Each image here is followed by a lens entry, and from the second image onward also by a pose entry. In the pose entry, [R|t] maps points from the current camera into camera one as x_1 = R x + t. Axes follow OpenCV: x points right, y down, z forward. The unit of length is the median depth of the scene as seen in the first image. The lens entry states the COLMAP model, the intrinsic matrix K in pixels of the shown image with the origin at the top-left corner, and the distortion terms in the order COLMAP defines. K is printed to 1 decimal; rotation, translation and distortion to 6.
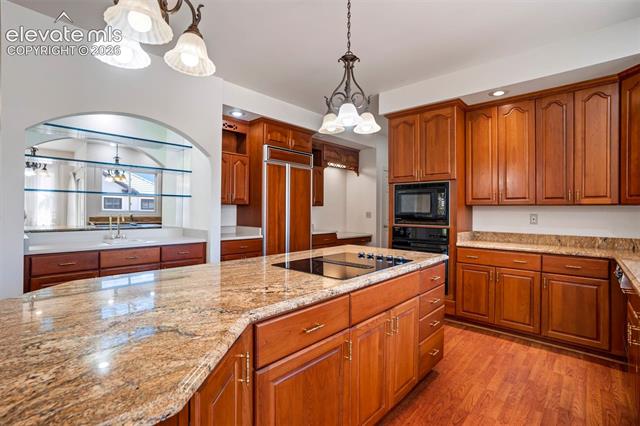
lens RADIAL K [[294.8, 0, 315.5], [0, 294.8, 207.3], [0, 0, 1]] dist [-0.030850, 0.008207]
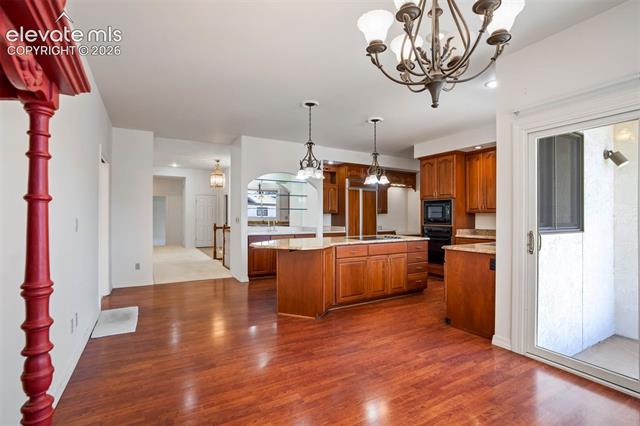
lens RADIAL K [[294.8, 0, 316.9], [0, 294.8, 214.2], [0, 0, 1]] dist [-0.030850, 0.008207]
pose [[0.951470, -0.008005, -0.307638, 0.211555], [0.008963, 0.999958, 0.001700, -0.008880], [0.307611, -0.004375, 0.951502, -0.770724]]
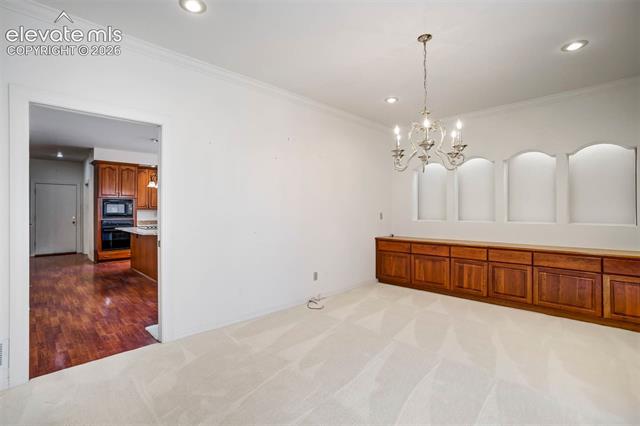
lens RADIAL K [[294.8, 0, 318.4], [0, 294.8, 210.5], [0, 0, 1]] dist [-0.030850, 0.008207]
pose [[0.056693, -0.005144, 0.998378, -1.576175], [-0.014076, 0.999883, 0.005951, -0.030227], [-0.998292, -0.014390, 0.056614, -0.522855]]
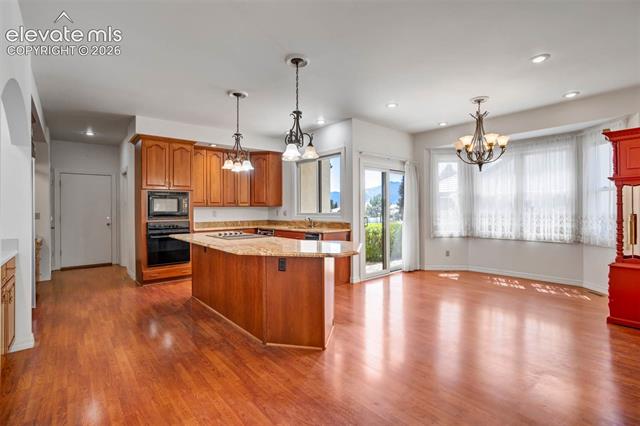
lens RADIAL K [[294.8, 0, 314.4], [0, 294.8, 208.4], [0, 0, 1]] dist [-0.030850, 0.008207]
pose [[0.141035, -0.008646, 0.989967, -0.934829], [-0.005422, 0.999940, 0.009506, -0.014352], [-0.989990, -0.006708, 0.140980, 0.085023]]
